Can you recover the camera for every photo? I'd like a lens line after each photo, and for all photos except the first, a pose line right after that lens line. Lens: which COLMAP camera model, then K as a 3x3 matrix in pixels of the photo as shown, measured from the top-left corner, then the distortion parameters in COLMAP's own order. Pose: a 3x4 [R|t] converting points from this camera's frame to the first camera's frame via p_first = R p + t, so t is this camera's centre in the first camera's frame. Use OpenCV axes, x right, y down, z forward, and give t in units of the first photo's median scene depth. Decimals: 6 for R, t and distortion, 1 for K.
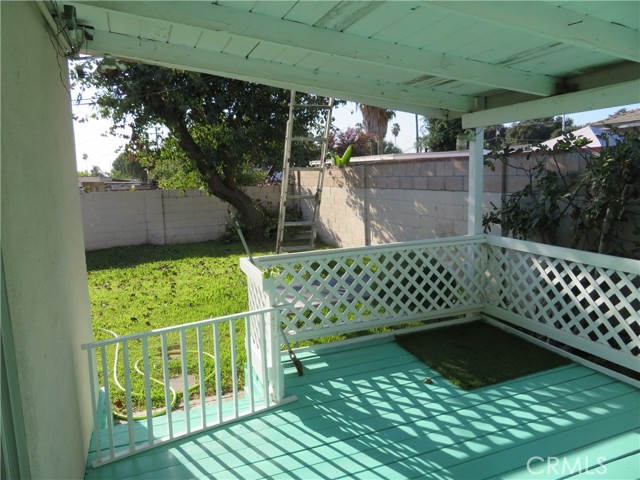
lens RADIAL K [[455.6, 0, 319.9], [0, 455.6, 239.1], [0, 0, 1]] dist [-0.003082, 0.000434]
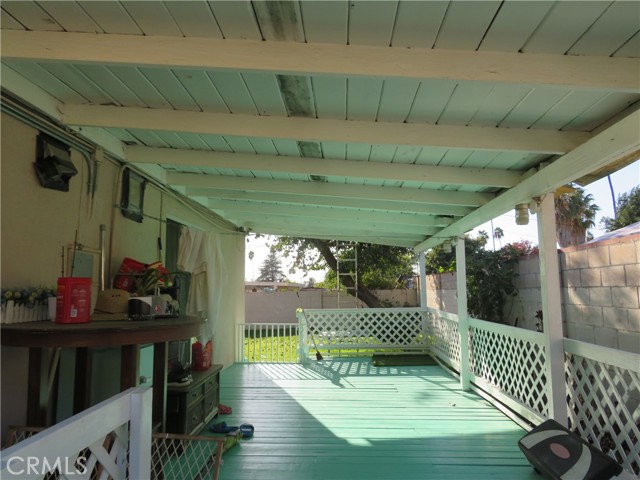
lens RADIAL K [[455.6, 0, 320.2], [0, 455.6, 239.2], [0, 0, 1]] dist [-0.003082, 0.000434]
pose [[0.908469, -0.033005, -0.416646, 0.787983], [-0.068510, 0.971633, -0.226352, 0.182524], [0.412298, 0.234179, 0.880438, -0.980630]]
